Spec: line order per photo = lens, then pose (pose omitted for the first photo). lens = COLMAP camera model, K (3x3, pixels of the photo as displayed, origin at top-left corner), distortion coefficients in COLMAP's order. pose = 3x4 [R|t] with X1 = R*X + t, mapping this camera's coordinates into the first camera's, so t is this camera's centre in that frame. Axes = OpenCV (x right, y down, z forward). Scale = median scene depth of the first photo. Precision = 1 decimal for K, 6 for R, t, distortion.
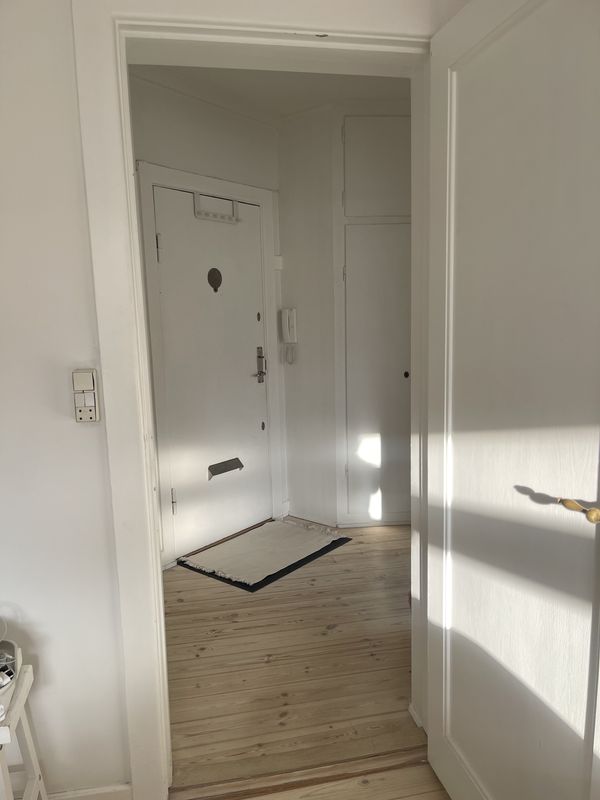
lens RADIAL K [[603.0, 0, 300.9], [0, 603.0, 400.7], [0, 0, 1]] dist [0.072738, -0.087615]
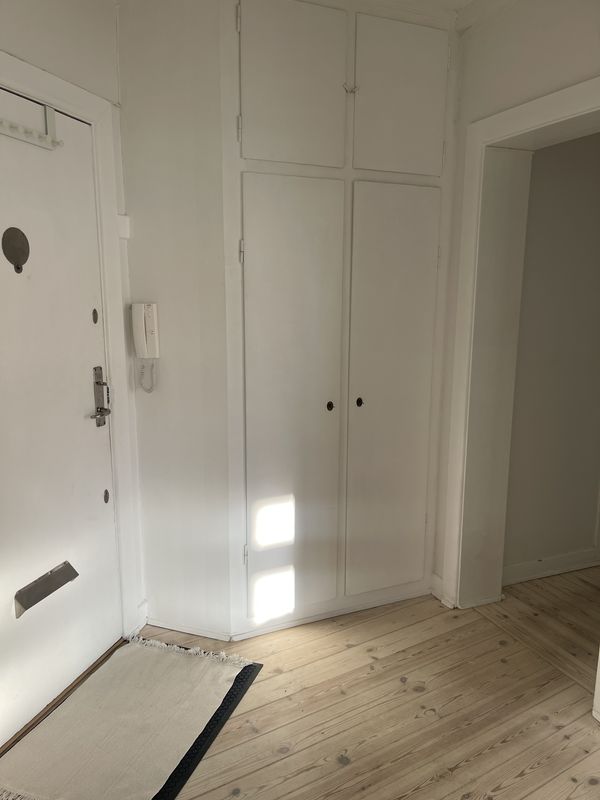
lens RADIAL K [[603.0, 0, 301.2], [0, 603.0, 399.0], [0, 0, 1]] dist [0.072738, -0.087615]
pose [[0.939628, -0.033752, 0.340529, -0.084759], [0.022031, 0.999026, 0.038229, -0.075768], [-0.341488, -0.028418, 0.939456, 0.366817]]
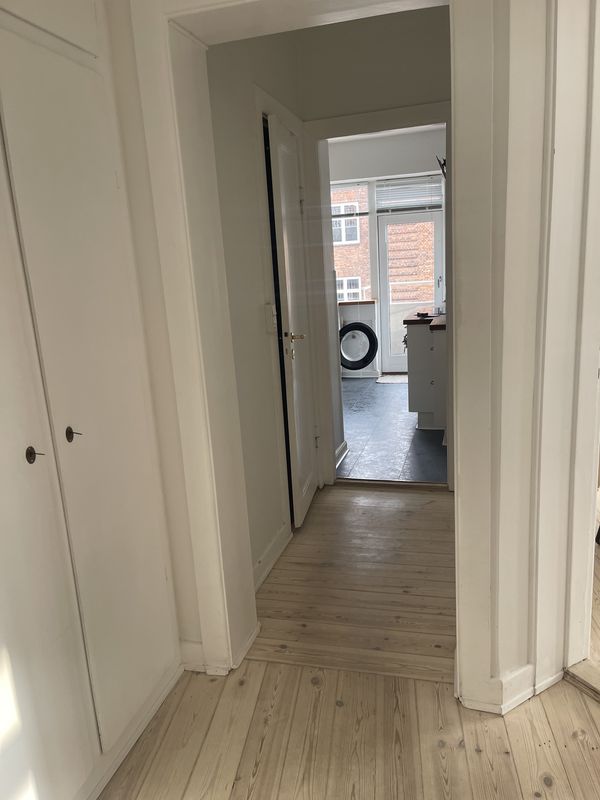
lens RADIAL K [[603.0, 0, 299.9], [0, 603.0, 401.2], [0, 0, 1]] dist [0.072738, -0.087615]
pose [[0.337269, -0.206504, 0.918480, -0.097158], [0.191364, 0.970314, 0.147888, -0.094126], [-0.921753, 0.125886, 0.366774, 0.702980]]
